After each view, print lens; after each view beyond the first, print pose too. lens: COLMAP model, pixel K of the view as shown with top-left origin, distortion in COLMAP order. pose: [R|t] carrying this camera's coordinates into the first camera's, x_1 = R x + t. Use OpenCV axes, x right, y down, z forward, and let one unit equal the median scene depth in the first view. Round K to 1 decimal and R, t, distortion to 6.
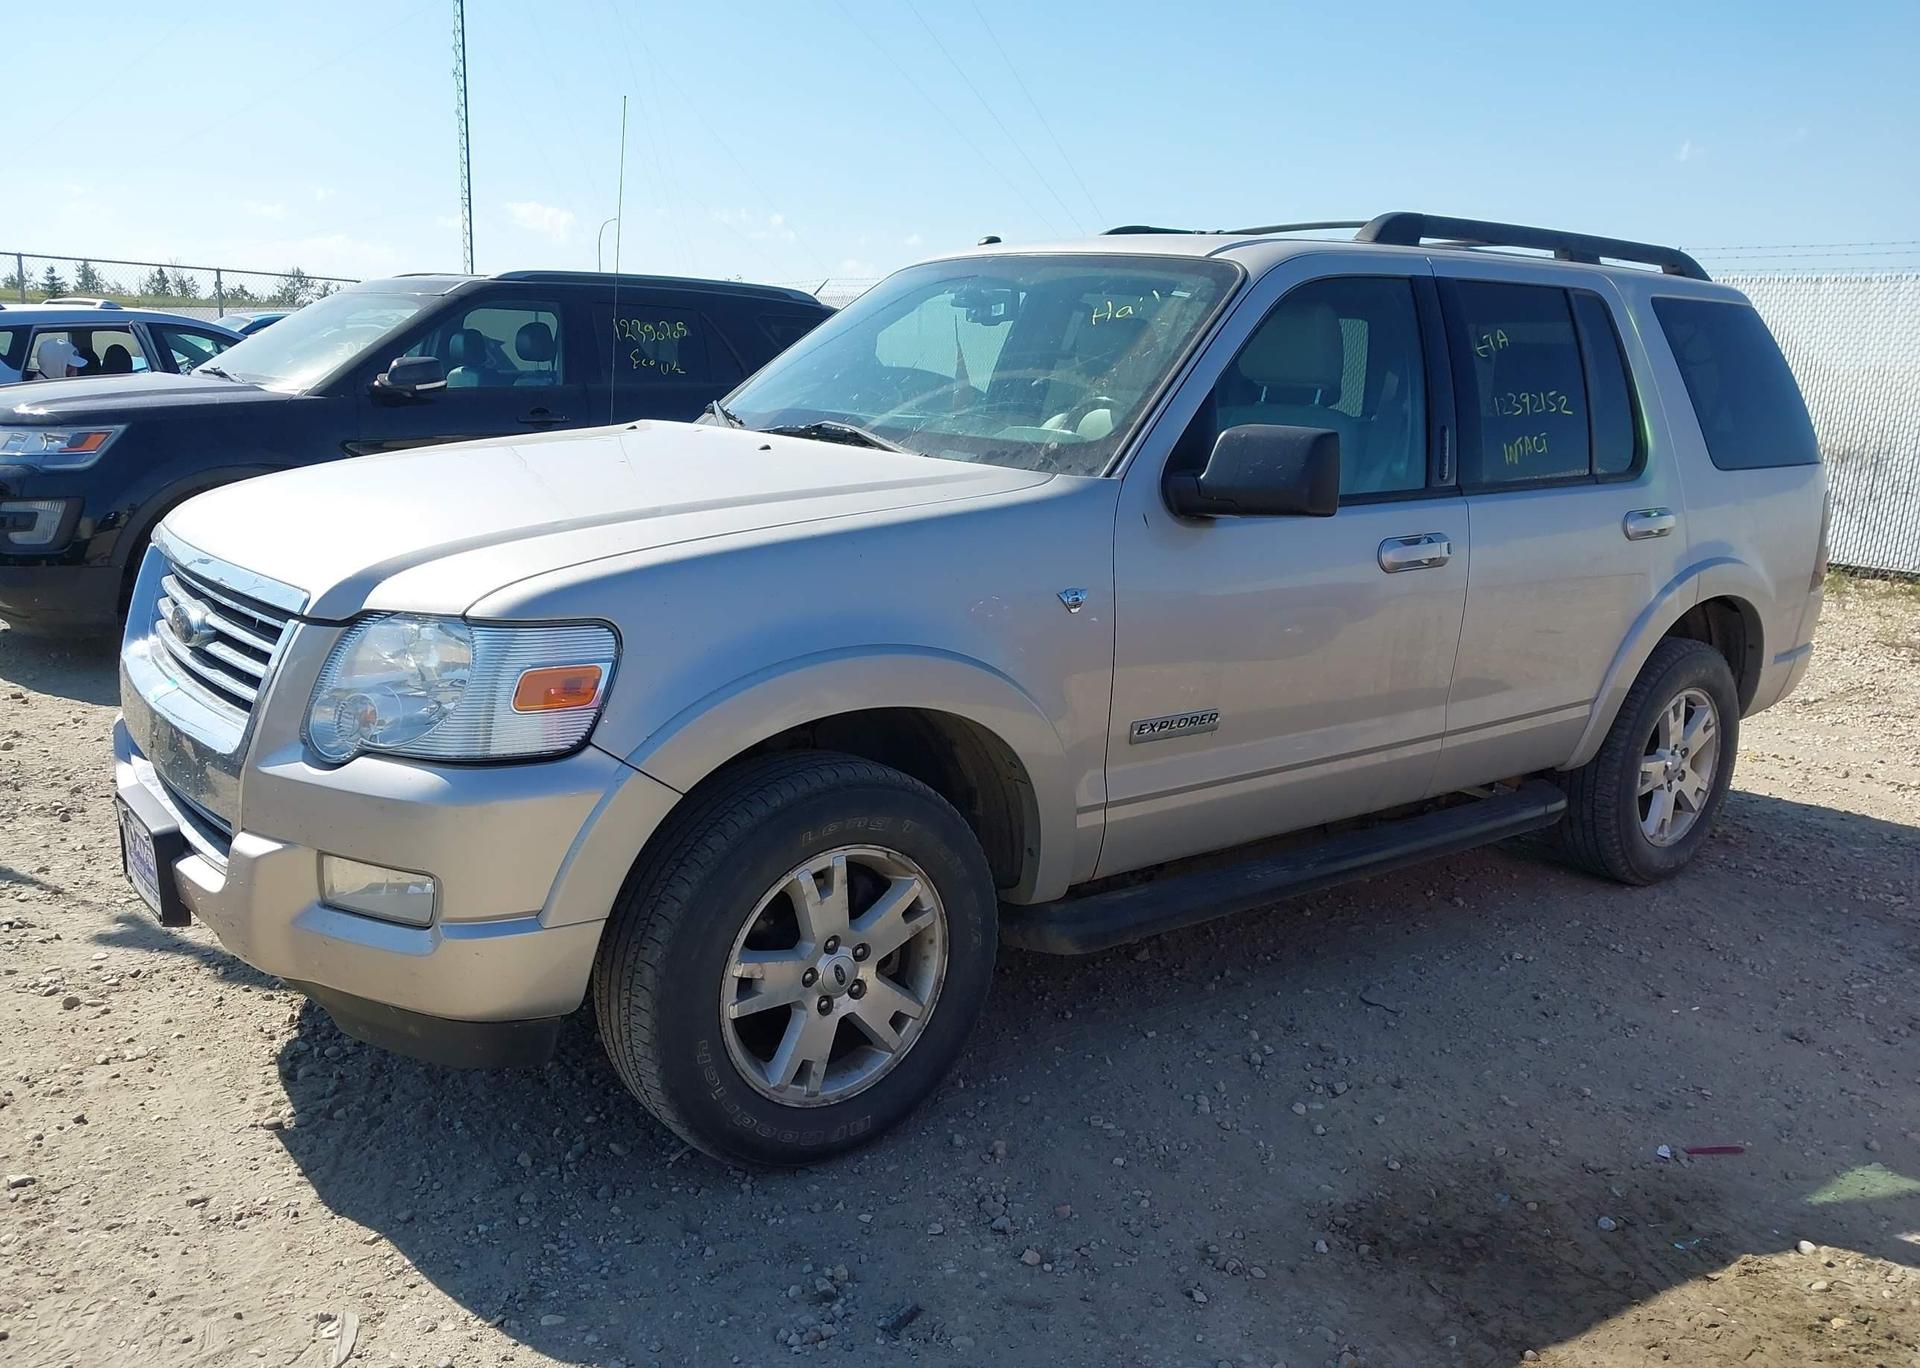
lens RADIAL K [[1556.5, 0, 960.0], [0, 1556.5, 684.0], [0, 0, 1]] dist [0.005979, -0.002147]
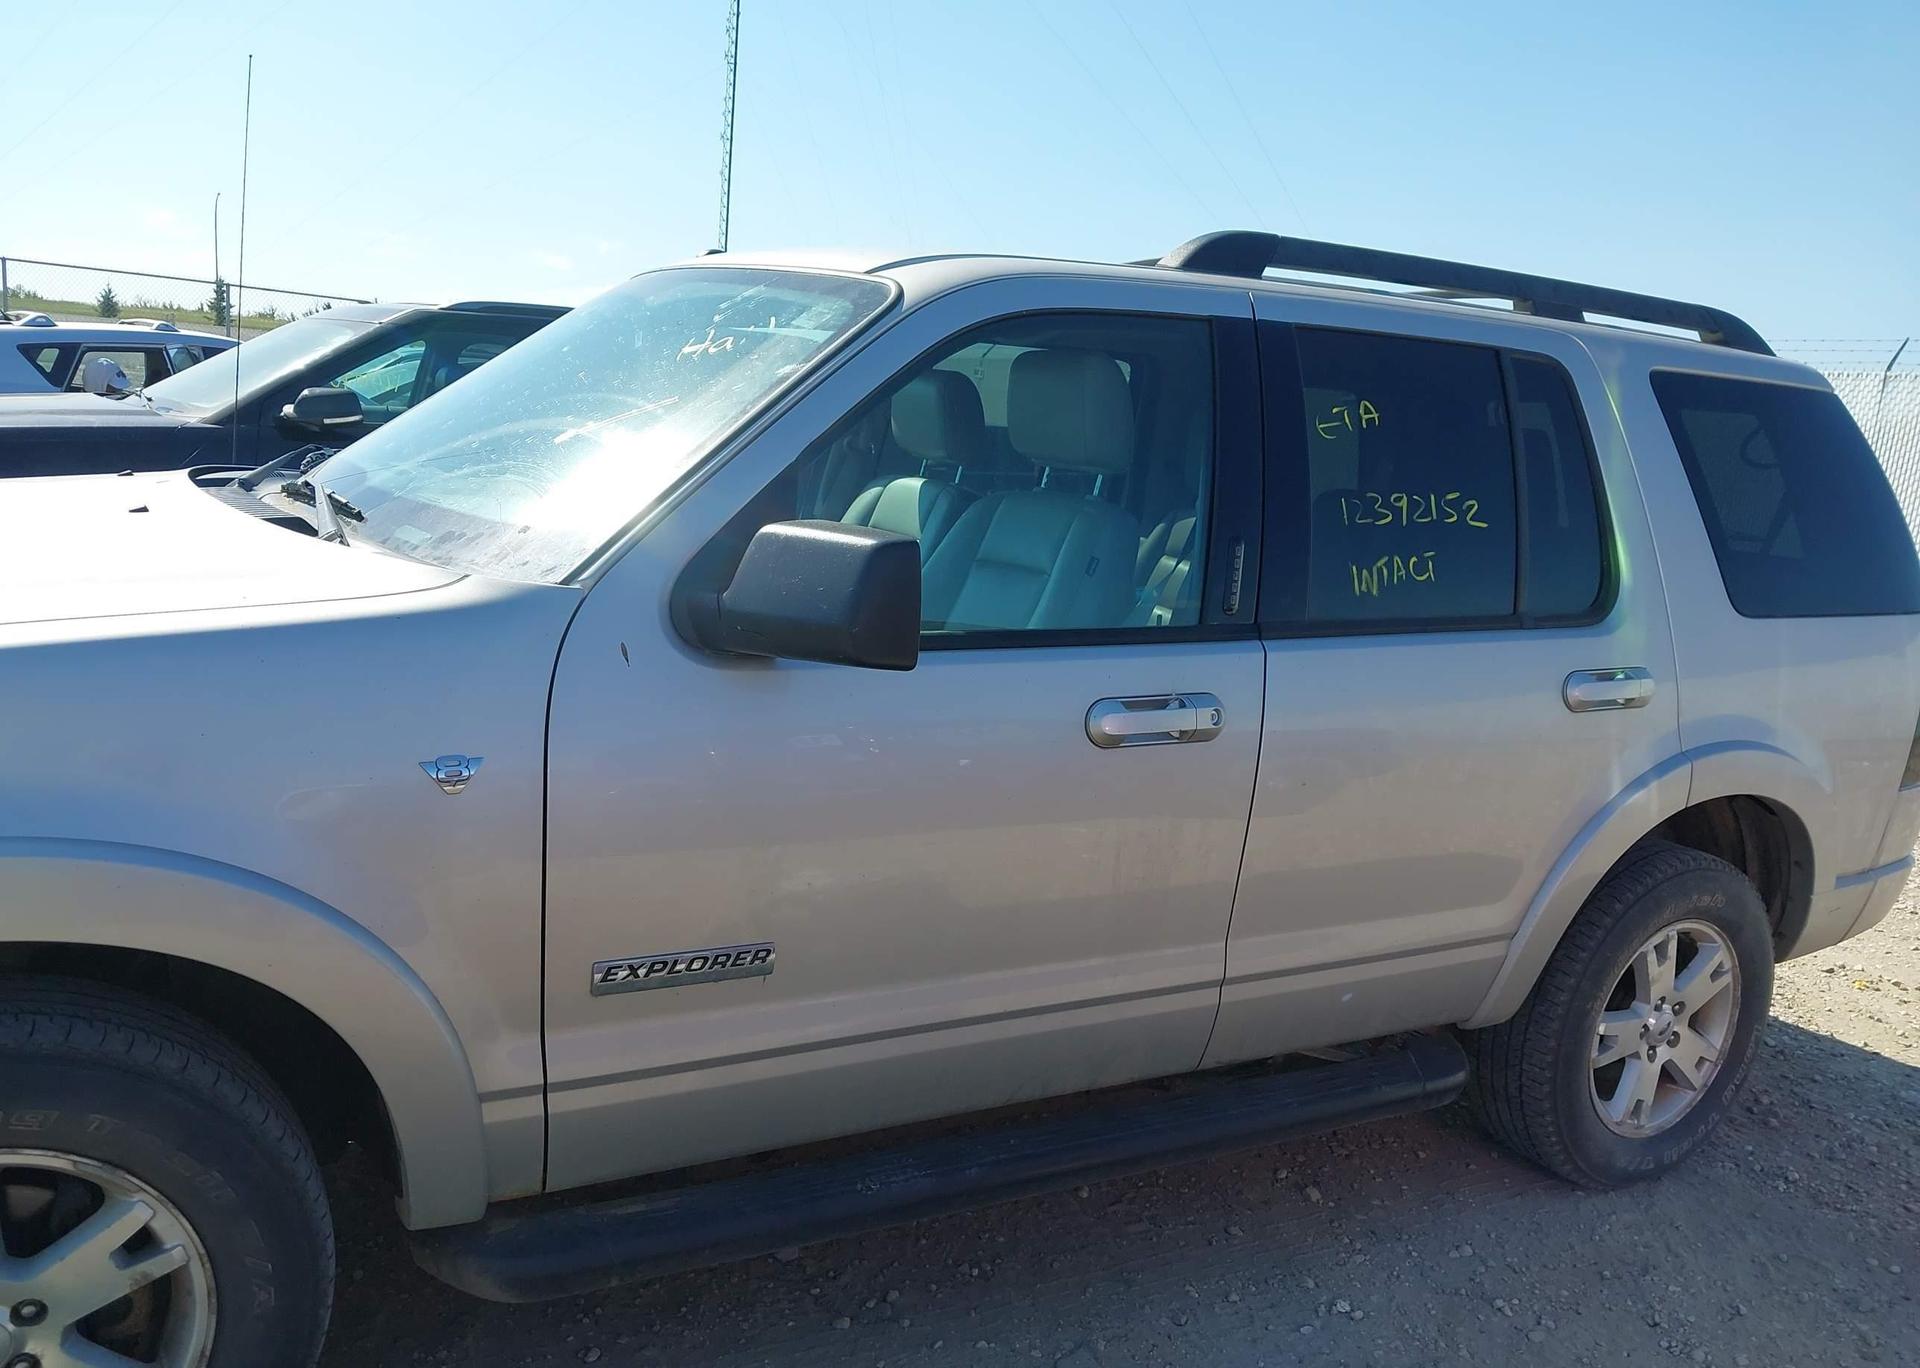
lens RADIAL K [[1532.2, 0, 977.3], [0, 1532.2, 688.0], [0, 0, 1]] dist [0.012541, -0.007143]
pose [[0.987918, 0.072012, -0.137232, 0.245934], [-0.076962, 0.996549, -0.031104, -0.057717], [0.134519, 0.041290, 0.990050, 0.269275]]
